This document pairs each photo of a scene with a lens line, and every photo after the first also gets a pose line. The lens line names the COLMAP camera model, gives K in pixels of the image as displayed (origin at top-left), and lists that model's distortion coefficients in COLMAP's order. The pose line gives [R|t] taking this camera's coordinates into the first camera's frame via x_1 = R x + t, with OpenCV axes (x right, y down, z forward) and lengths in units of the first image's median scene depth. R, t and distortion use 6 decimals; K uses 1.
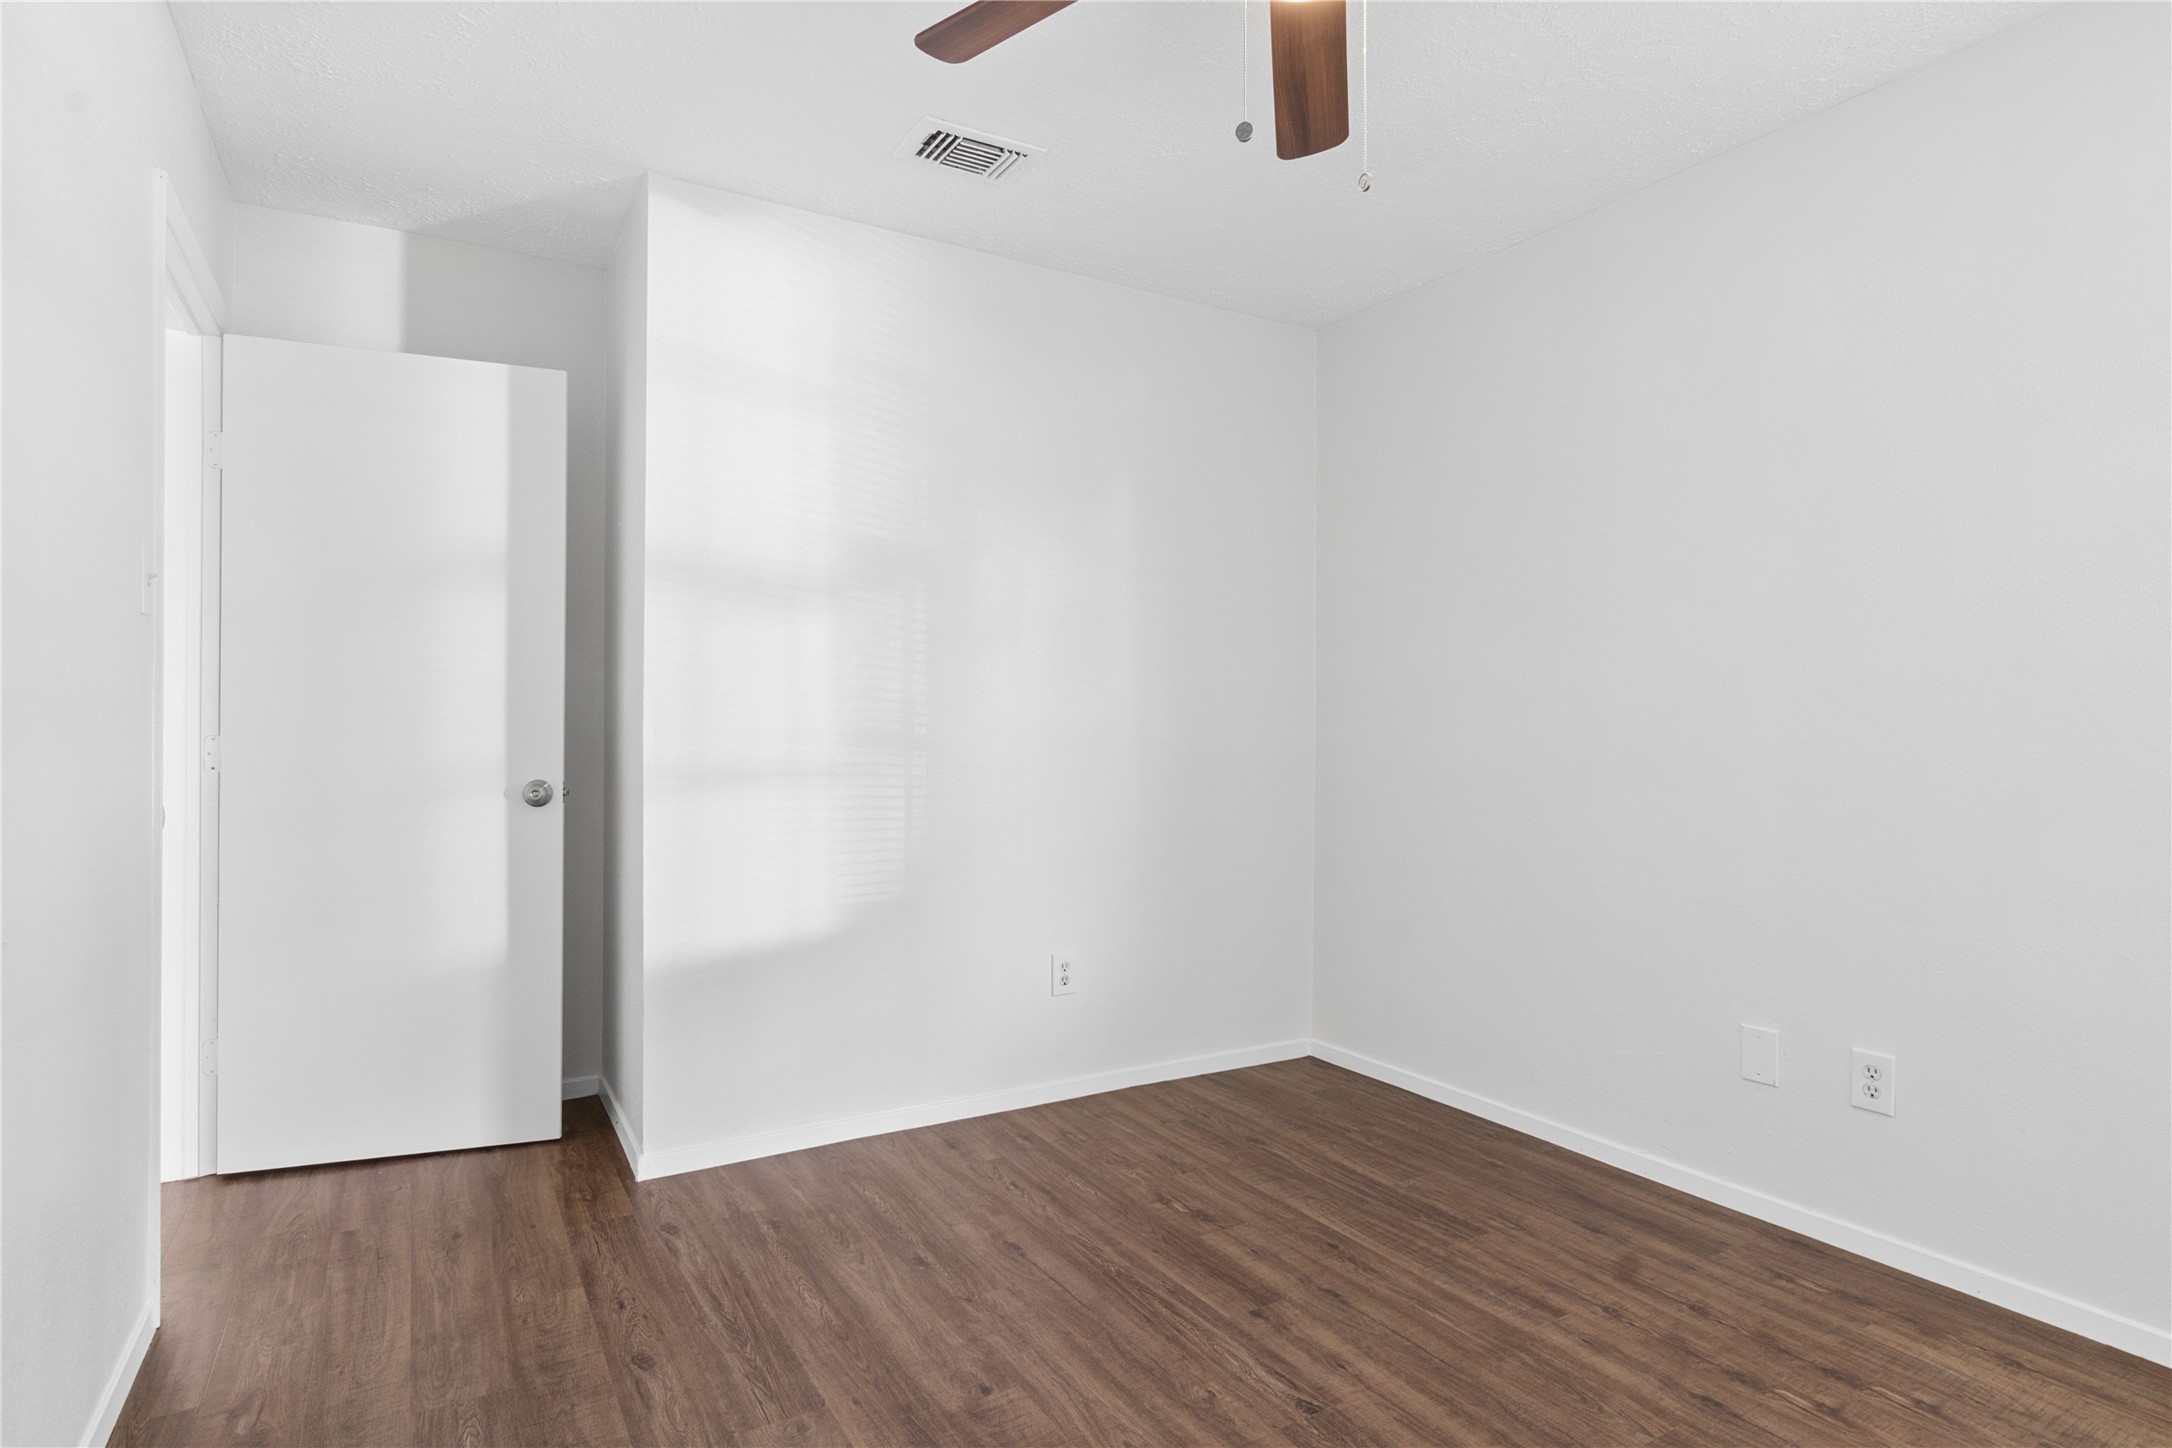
lens RADIAL K [[1114.1, 0, 1084.0], [0, 1114.1, 691.1], [0, 0, 1]] dist [-0.001845, 0.000490]
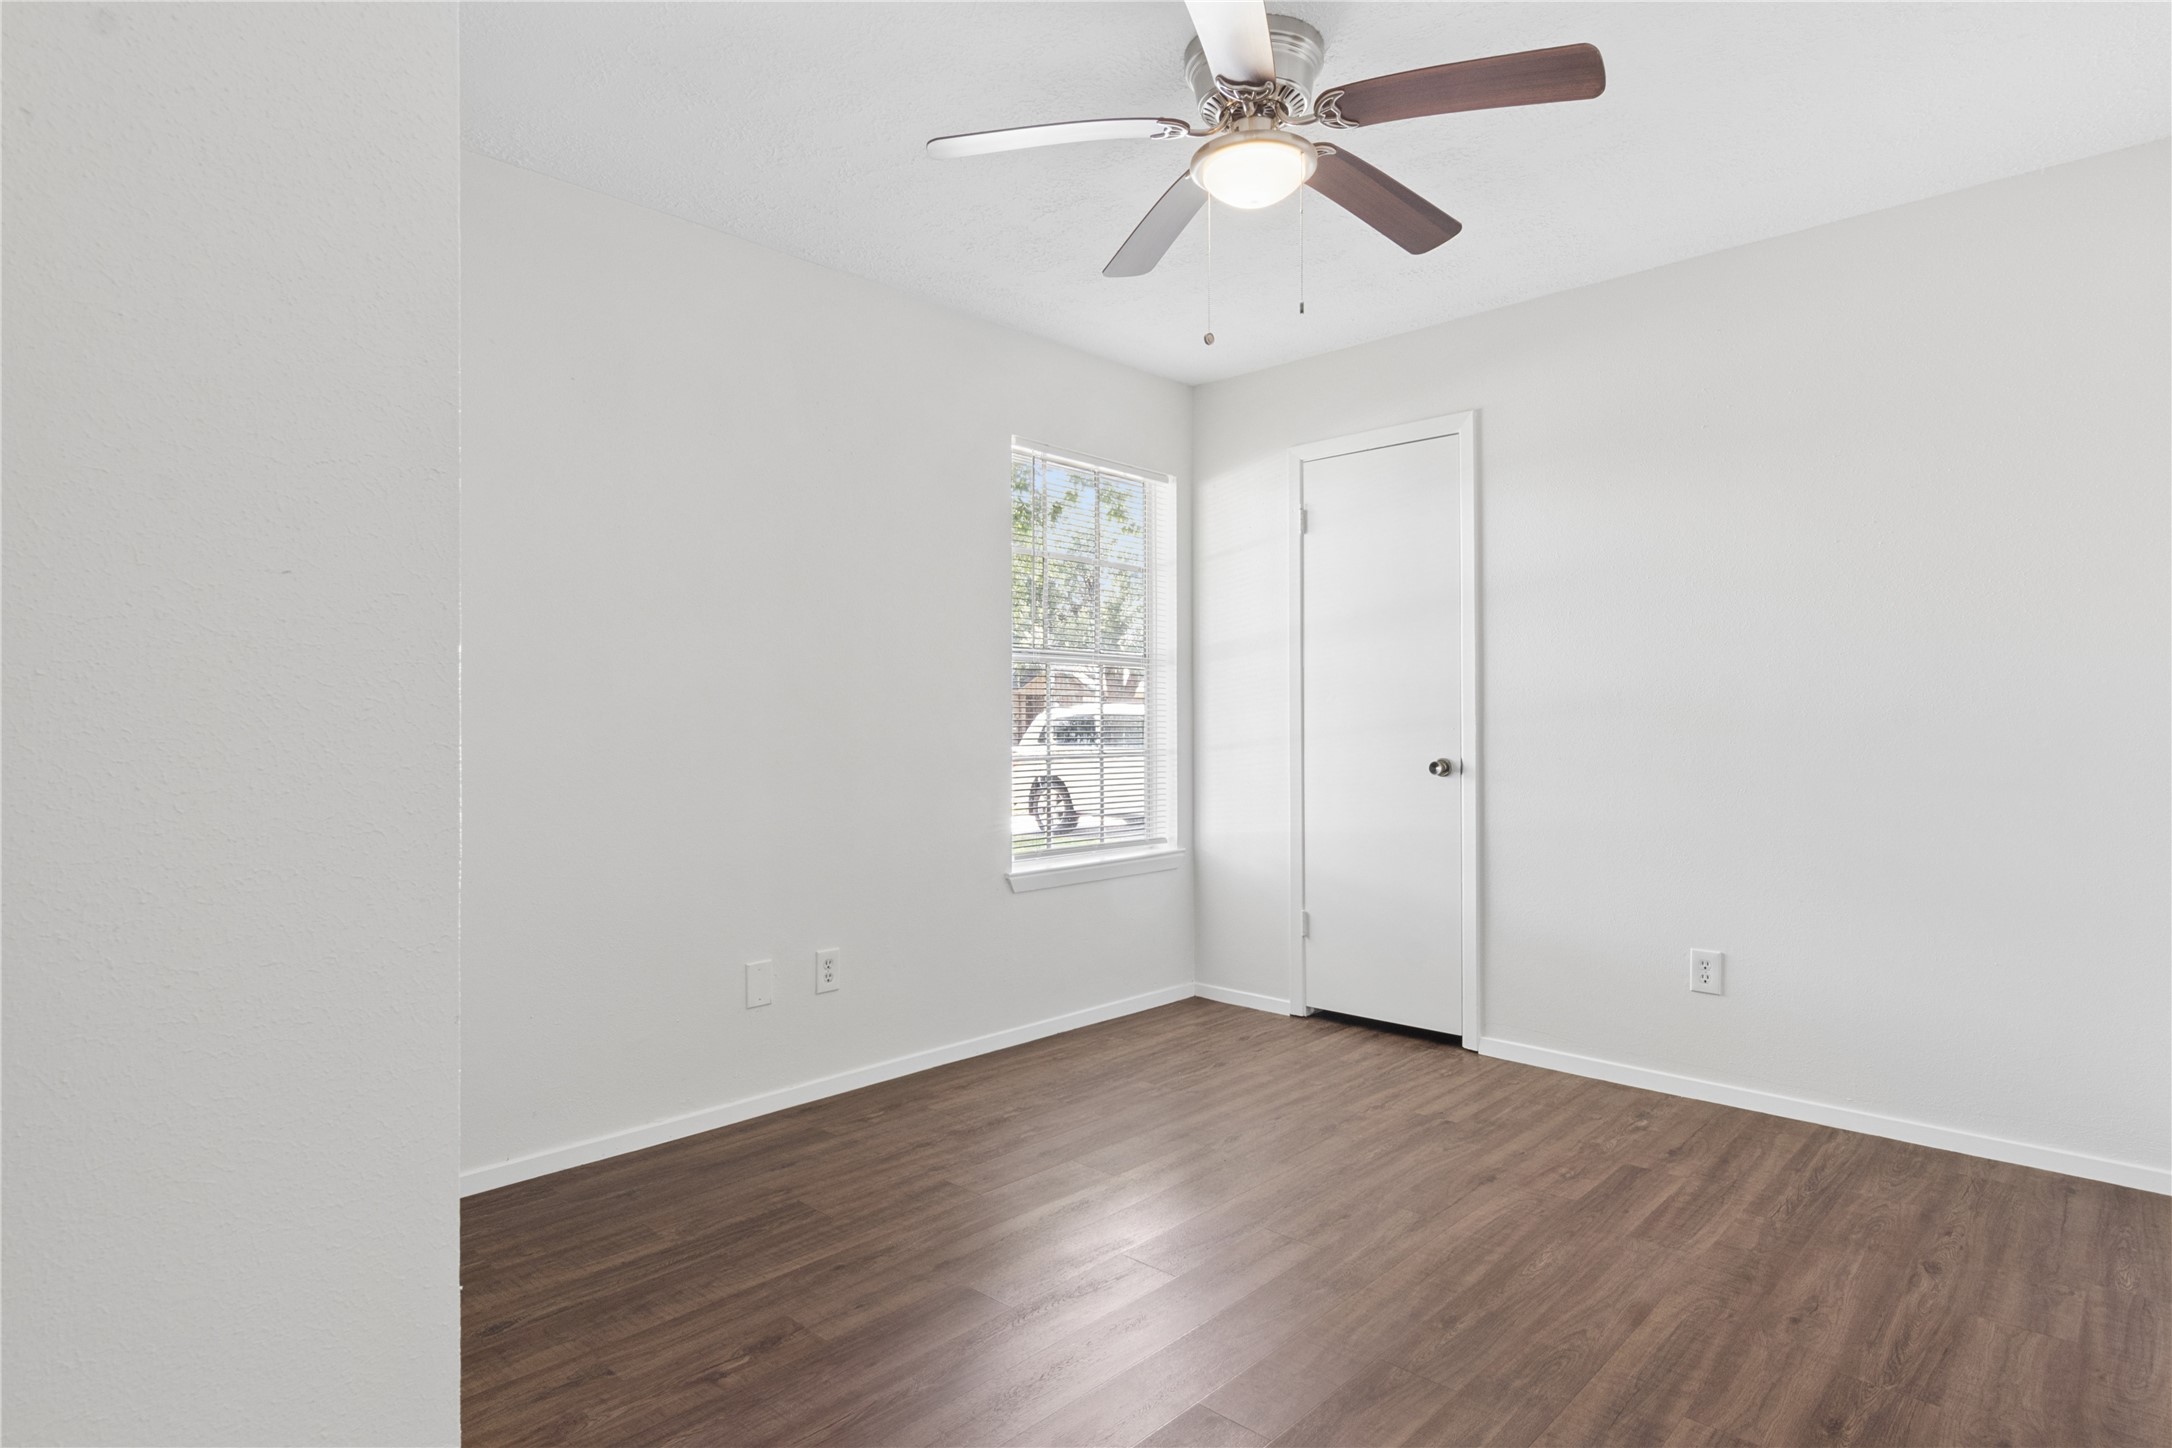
lens RADIAL K [[1114.1, 0, 1084.0], [0, 1114.1, 691.1], [0, 0, 1]] dist [-0.001845, 0.000490]
pose [[-0.227844, 0.023668, 0.973410, -0.720454], [-0.023790, 0.999271, -0.029865, 0.029942], [-0.973407, -0.029962, -0.227115, 0.976585]]
